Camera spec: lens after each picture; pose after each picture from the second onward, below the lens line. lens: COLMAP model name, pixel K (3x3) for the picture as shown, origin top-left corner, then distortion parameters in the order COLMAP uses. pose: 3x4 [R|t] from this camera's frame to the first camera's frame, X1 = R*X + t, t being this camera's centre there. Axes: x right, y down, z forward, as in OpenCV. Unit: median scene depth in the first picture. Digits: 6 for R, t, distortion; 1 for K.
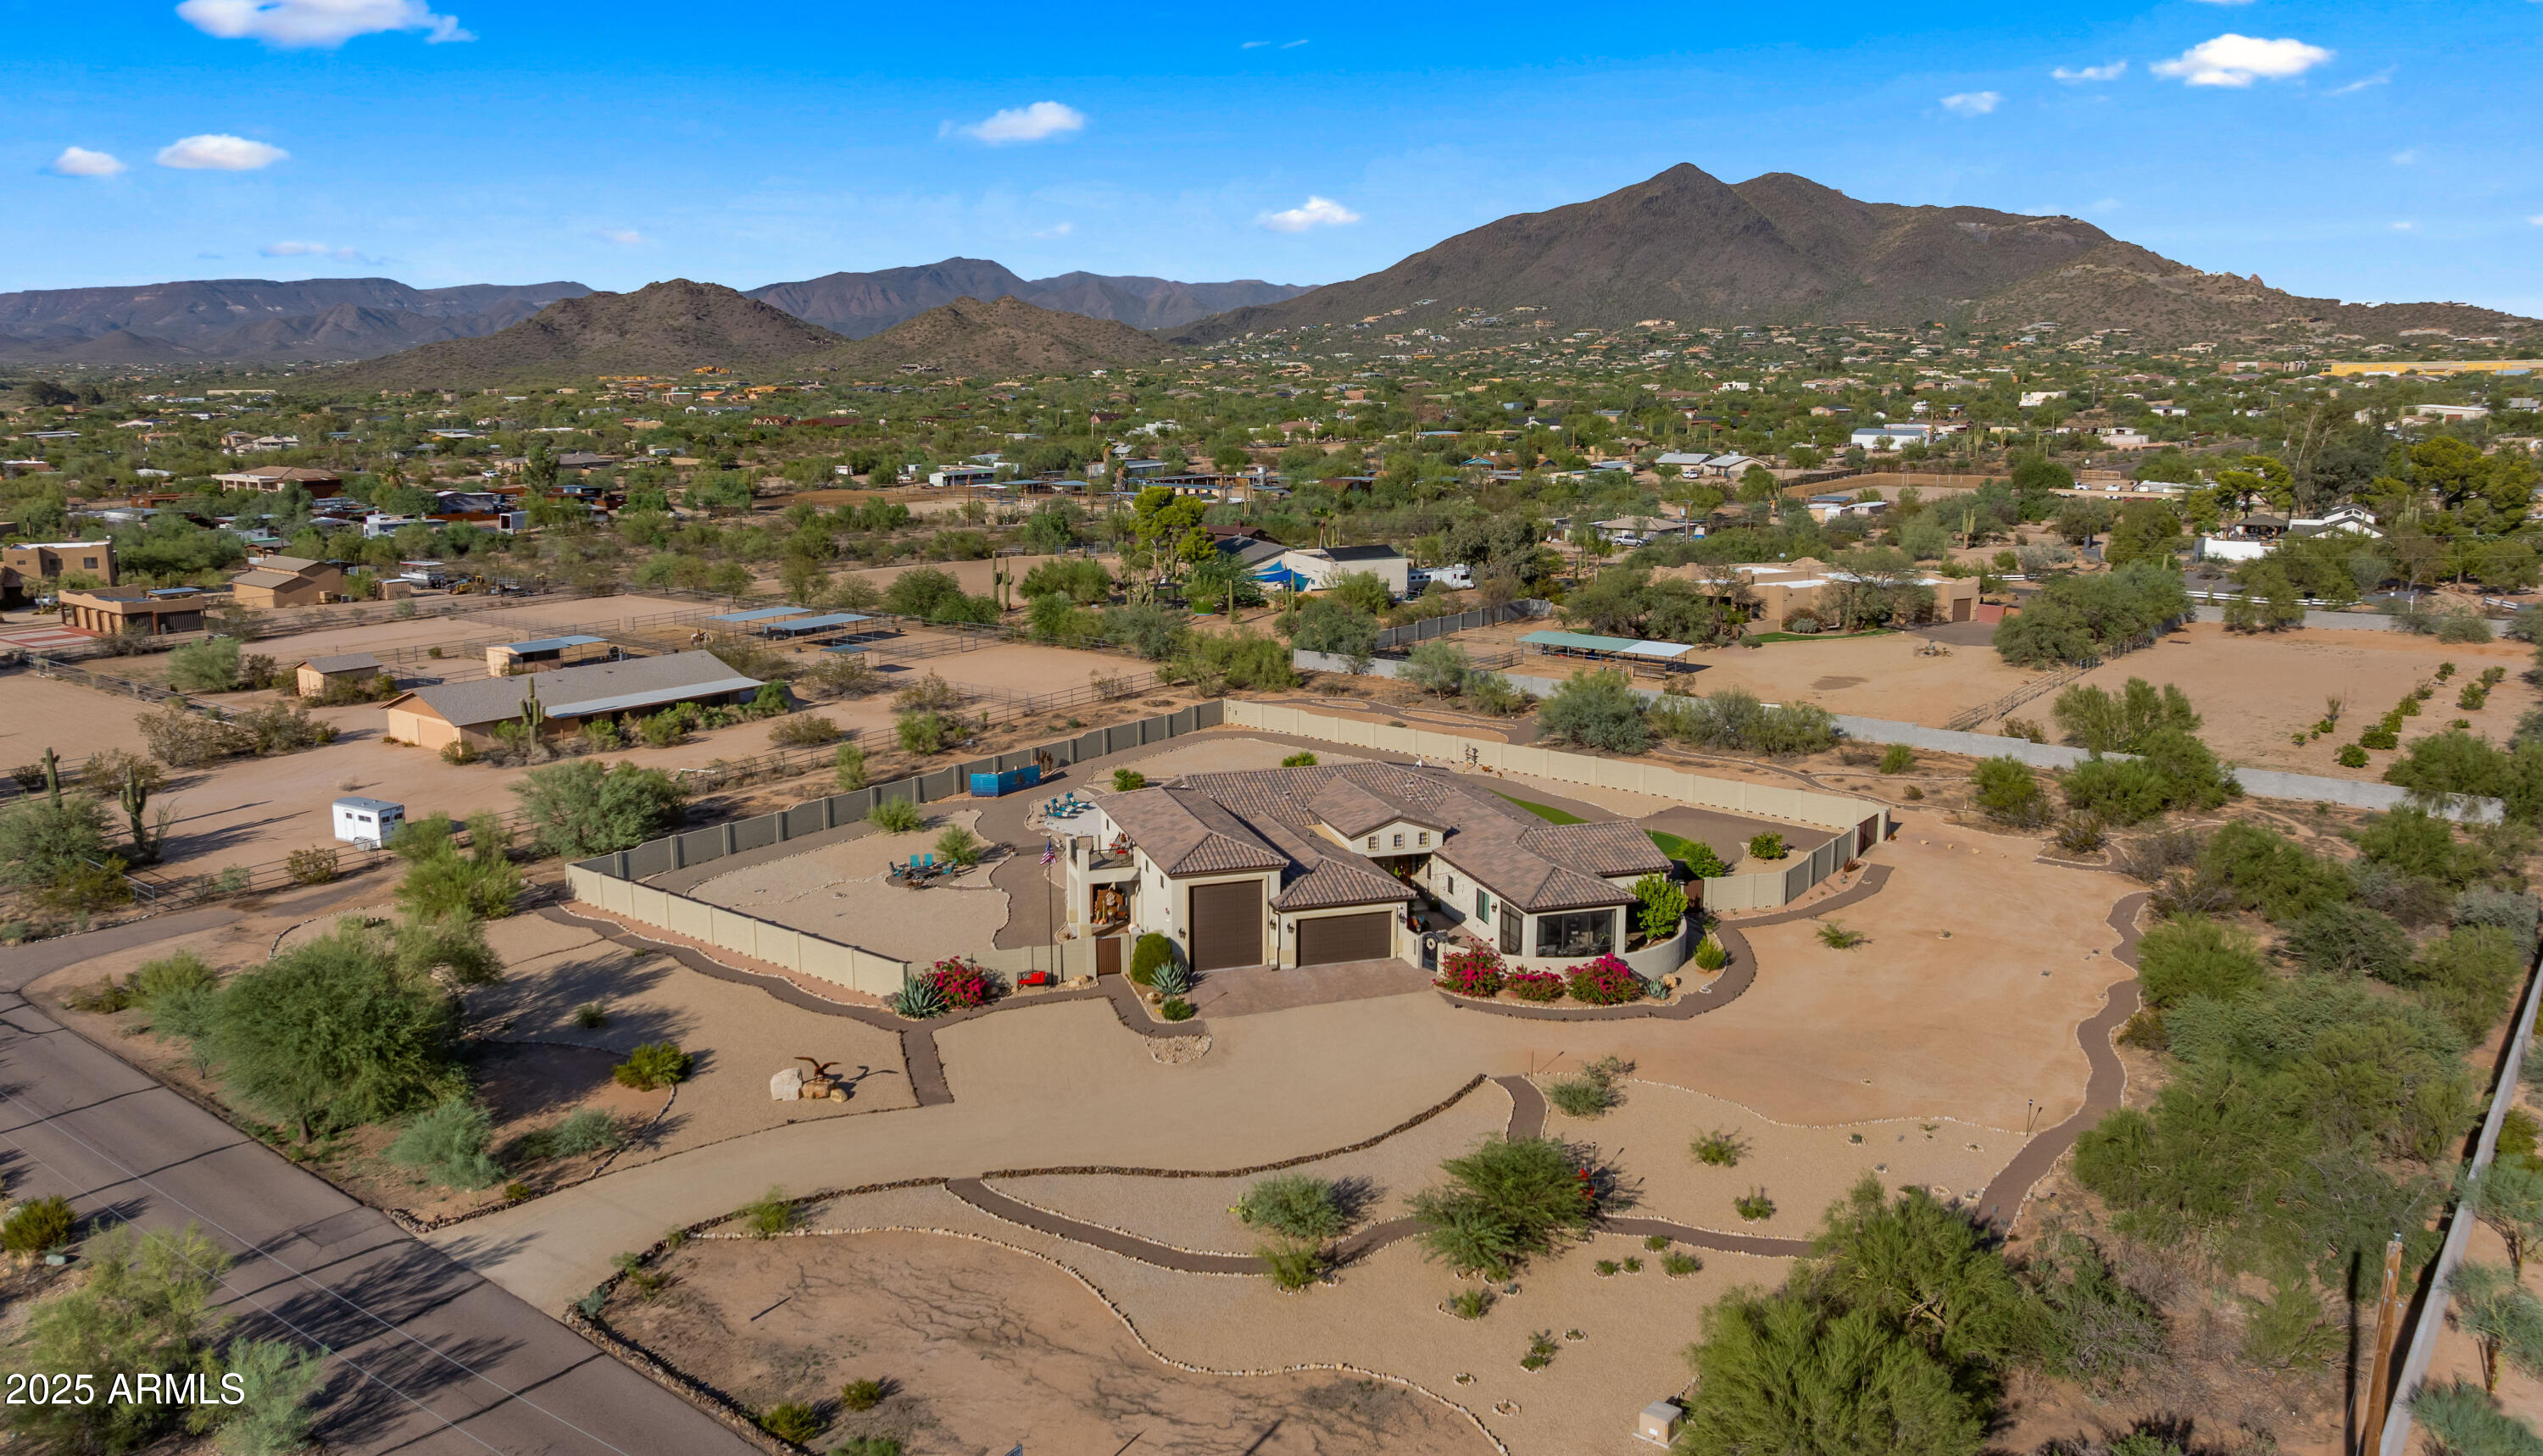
lens RADIAL K [[1806.3, 0, 1261.8], [0, 1806.3, 708.5], [0, 0, 1]] dist [-0.023179, 0.007330]
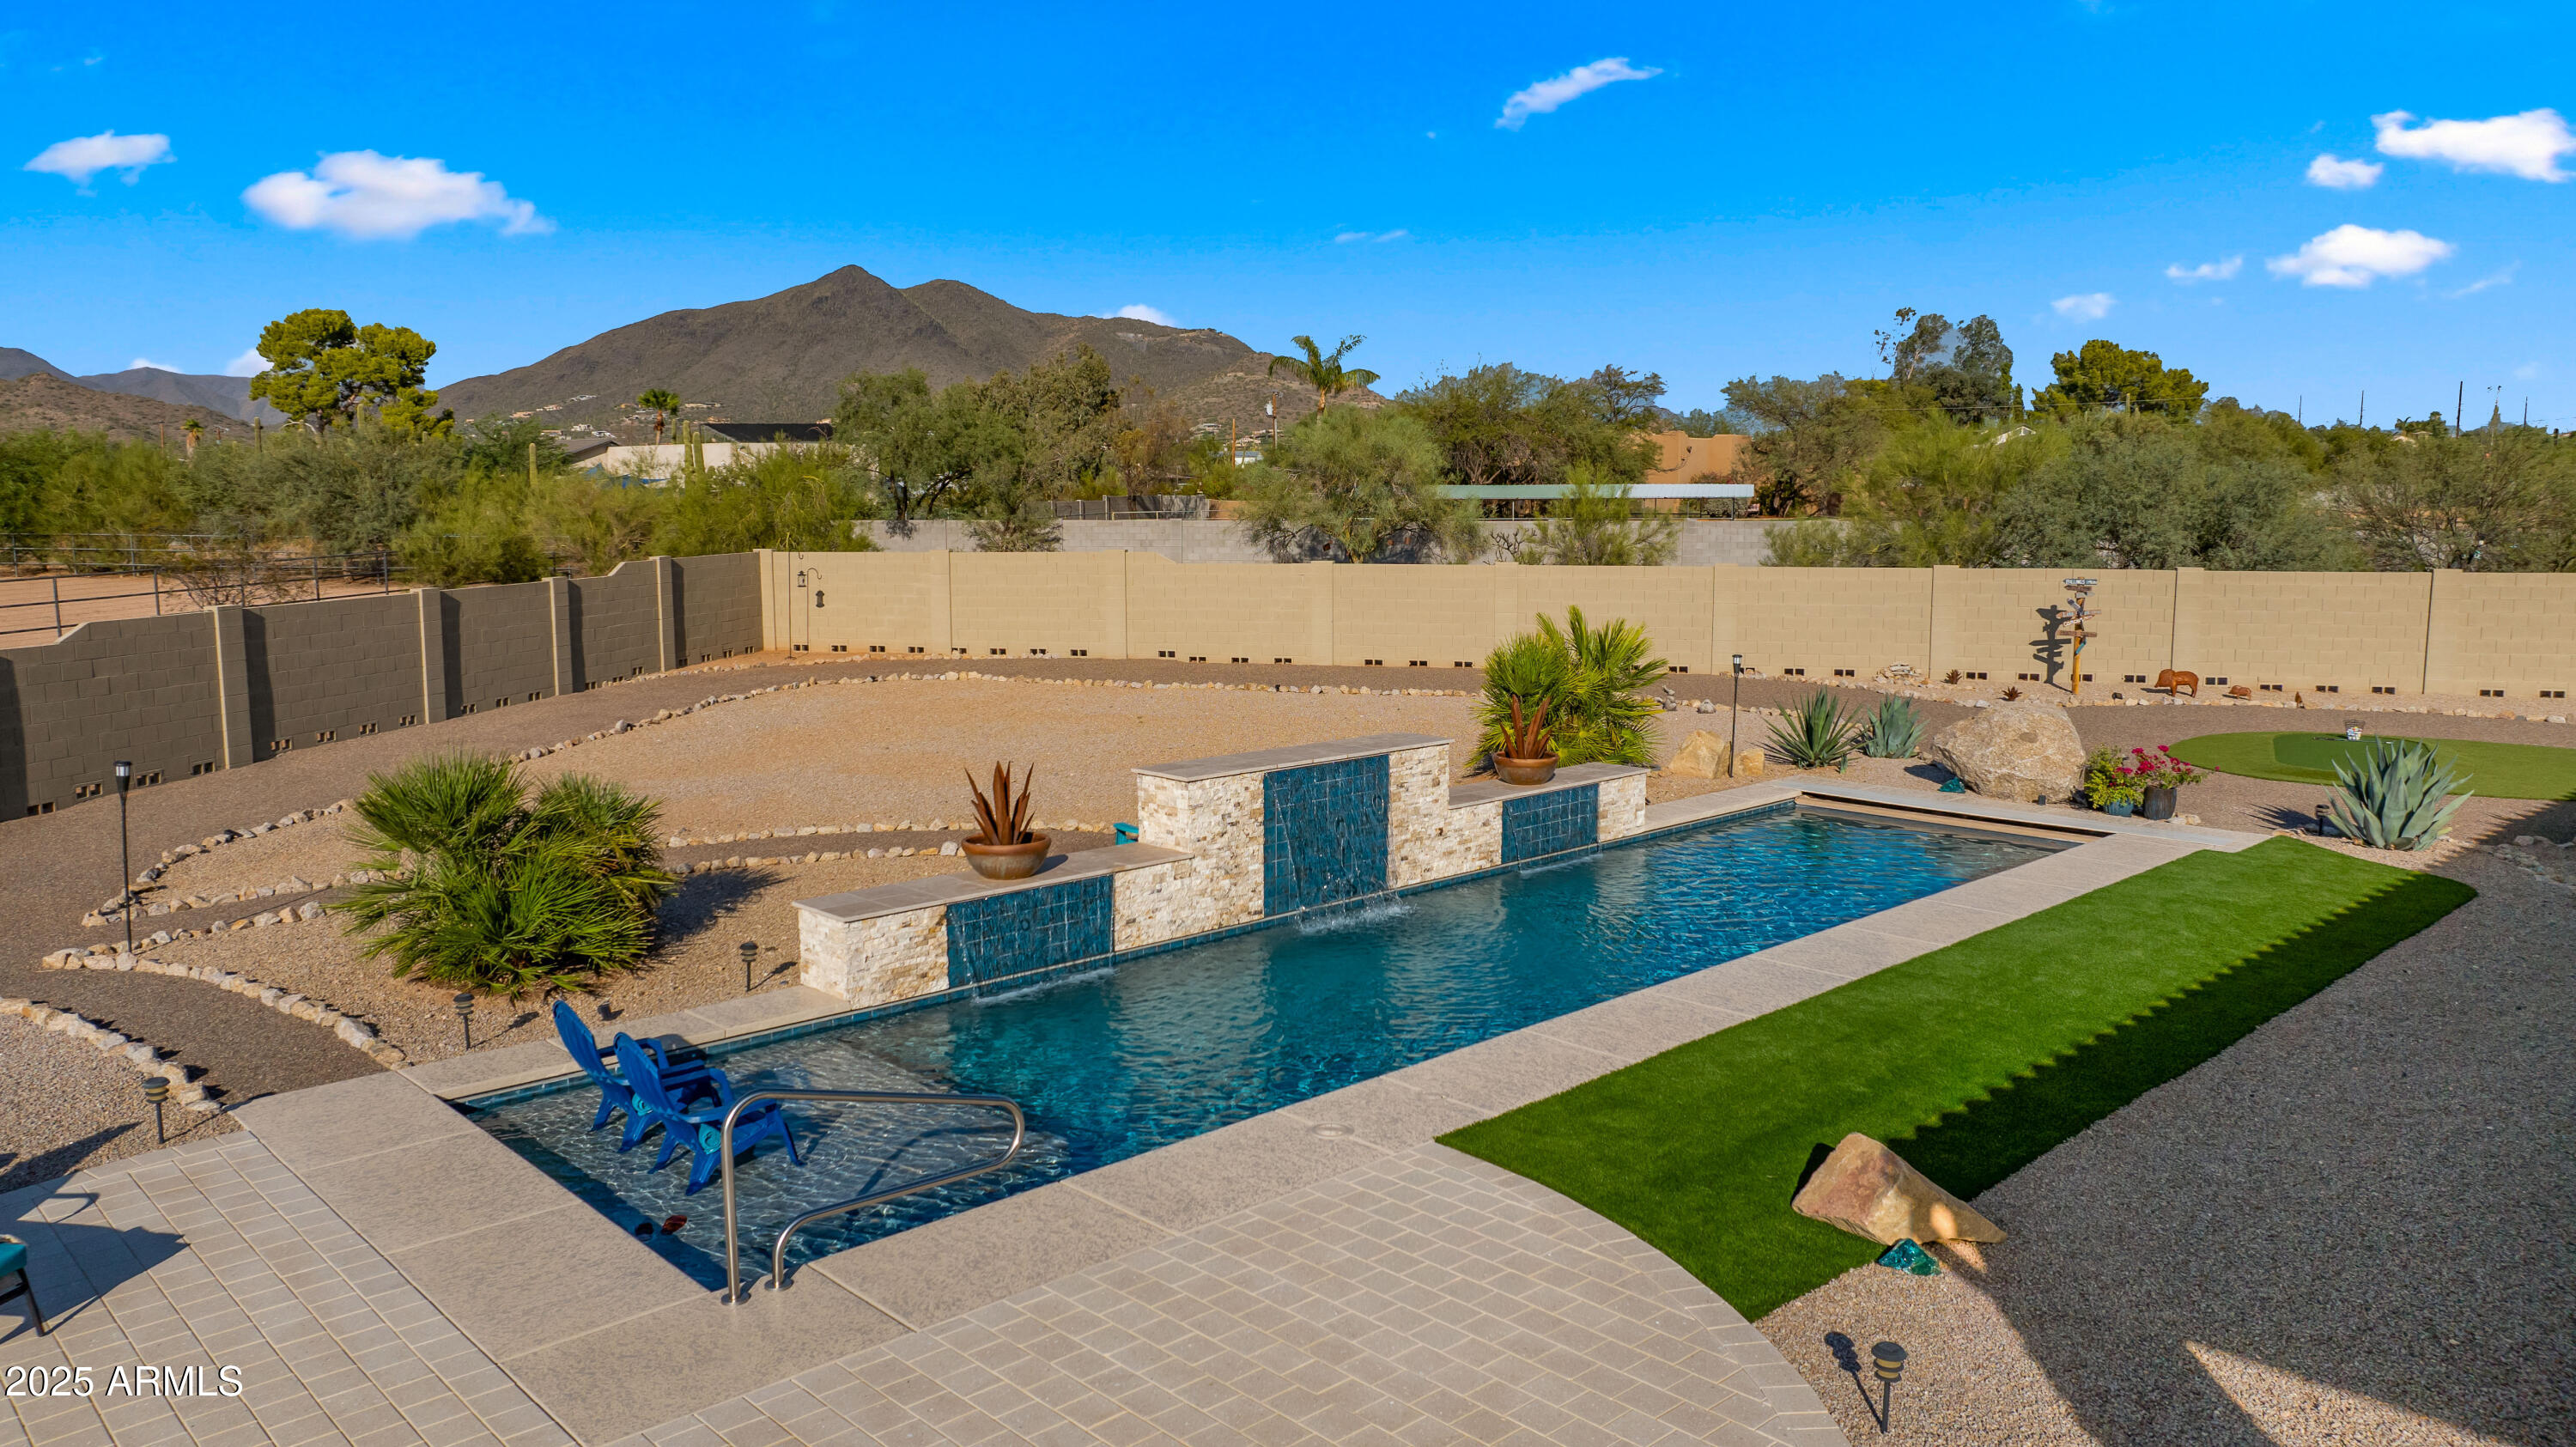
lens RADIAL K [[1801.9, 0, 1310.1], [0, 1801.9, 724.1], [0, 0, 1]] dist [-0.021527, 0.000444]
pose [[0.891139, -0.058873, 0.449896, -0.072545], [0.081394, 0.996204, -0.030860, 0.045977], [-0.446371, 0.064120, 0.892548, 1.175492]]
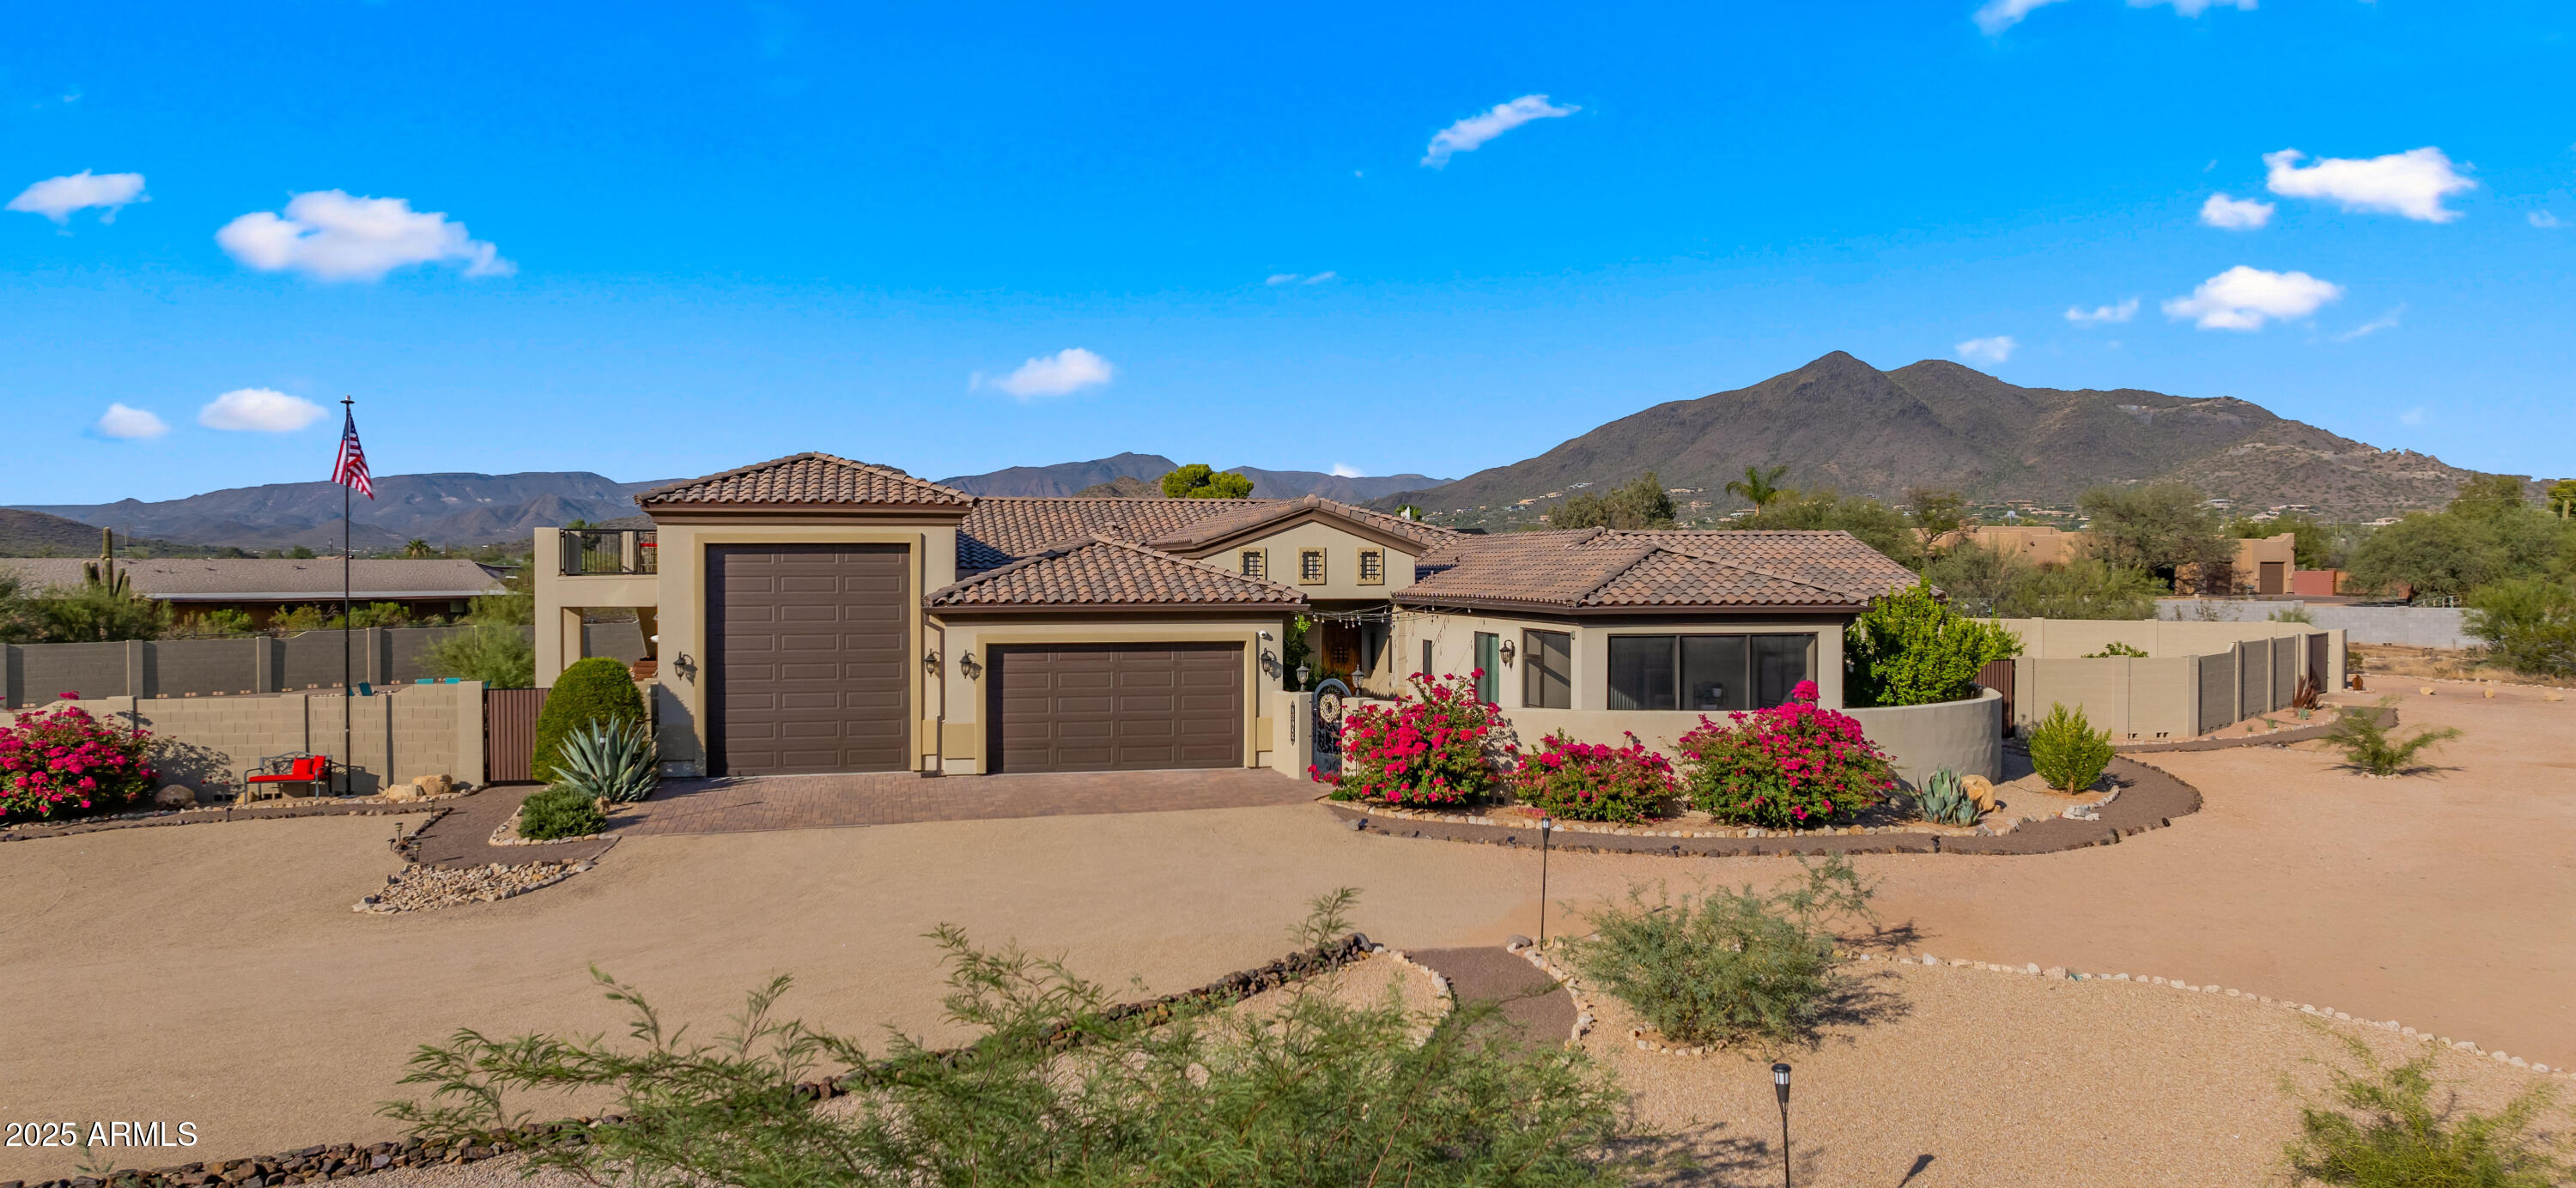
lens RADIAL K [[1803.5, 0, 1295.5], [0, 1803.5, 599.4], [0, 0, 1]] dist [-0.031857, 0.020435]
pose [[0.997587, 0.001703, -0.069406, 0.102682], [-0.012971, 0.986669, -0.162221, 0.154199], [0.068204, 0.162729, 0.984311, 0.562082]]
